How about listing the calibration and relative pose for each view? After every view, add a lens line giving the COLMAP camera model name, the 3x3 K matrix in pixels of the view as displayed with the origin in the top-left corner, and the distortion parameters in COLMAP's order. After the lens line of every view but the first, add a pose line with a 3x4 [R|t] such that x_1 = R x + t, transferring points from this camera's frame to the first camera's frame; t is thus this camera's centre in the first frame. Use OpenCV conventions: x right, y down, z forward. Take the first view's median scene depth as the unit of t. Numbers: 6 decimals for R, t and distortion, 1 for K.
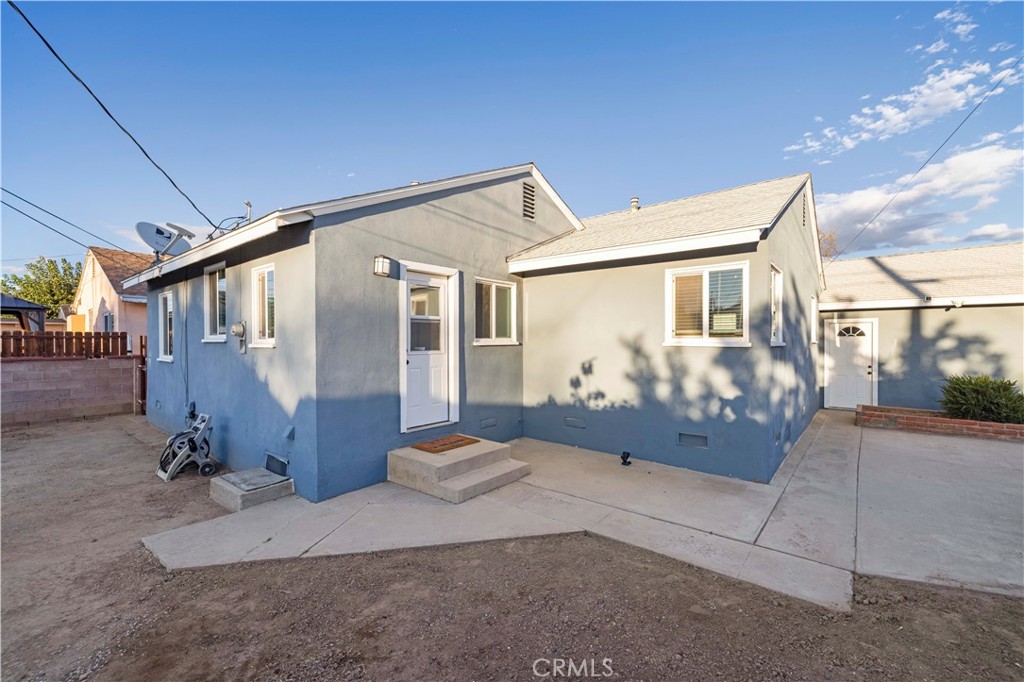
lens RADIAL K [[431.3, 0, 508.7], [0, 431.3, 343.5], [0, 0, 1]] dist [0.002173, 0.000123]
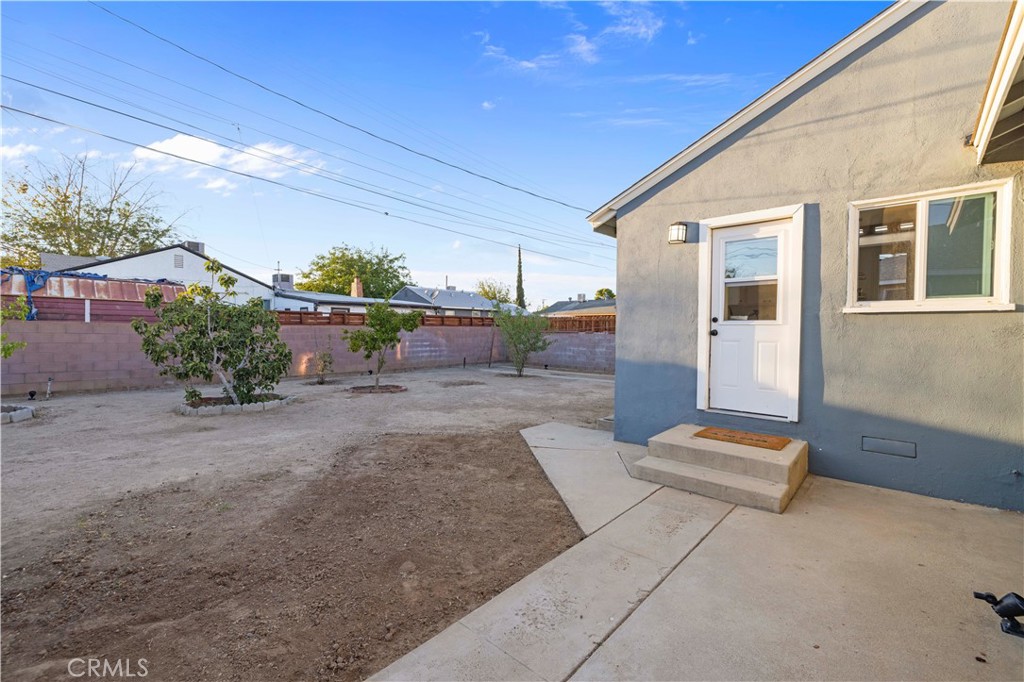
lens RADIAL K [[446.0, 0, 512.0], [0, 446.0, 341.0], [0, 0, 1]] dist [-0.000131, -0.000031]
pose [[-0.066102, 0.027807, -0.997425, 0.757981], [-0.014616, 0.999477, 0.028833, 0.042549], [0.997706, 0.016484, -0.065661, 0.696174]]
